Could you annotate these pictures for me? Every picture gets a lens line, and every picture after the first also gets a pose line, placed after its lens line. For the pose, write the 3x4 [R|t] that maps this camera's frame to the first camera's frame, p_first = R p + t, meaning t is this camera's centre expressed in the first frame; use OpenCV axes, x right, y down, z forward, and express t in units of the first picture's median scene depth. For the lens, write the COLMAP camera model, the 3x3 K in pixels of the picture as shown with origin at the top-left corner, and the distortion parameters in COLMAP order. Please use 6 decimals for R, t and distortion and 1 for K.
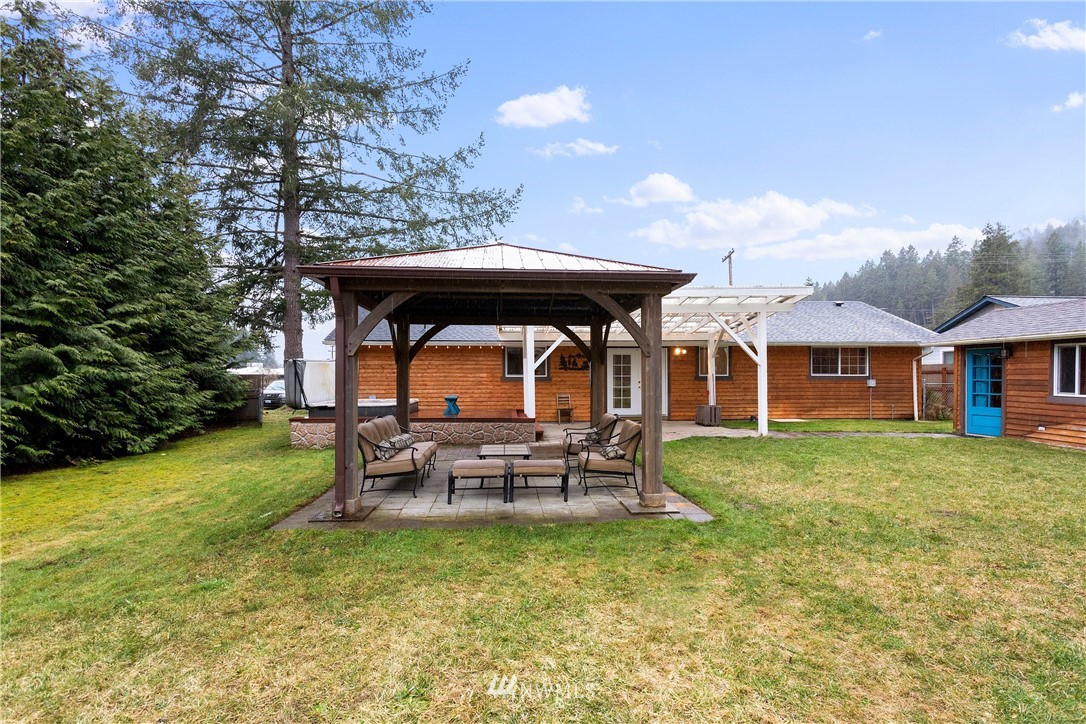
lens RADIAL K [[534.0, 0, 544.5], [0, 534.0, 367.8], [0, 0, 1]] dist [-0.006379, 0.003395]
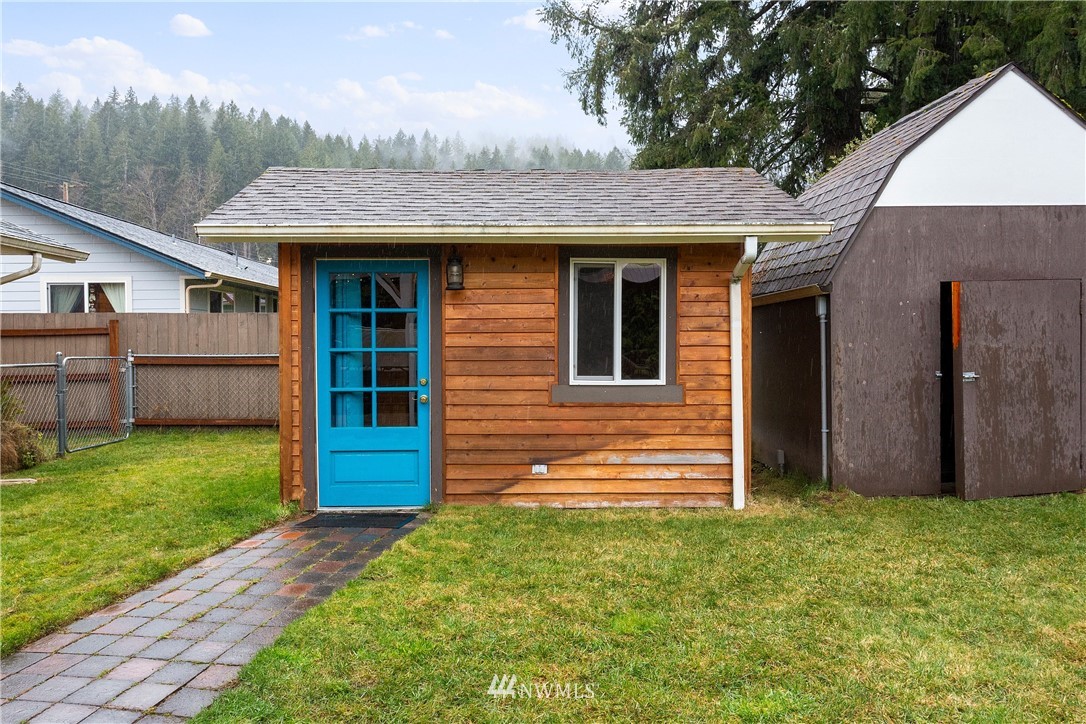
lens RADIAL K [[833.6, 0, 543.9], [0, 833.6, 364.1], [0, 0, 1]] dist [-0.003945, -0.000356]
pose [[0.055024, -0.002622, 0.998482, 0.305002], [-0.004847, 0.999984, 0.002893, 0.033278], [-0.998473, -0.004999, 0.055010, 0.936260]]
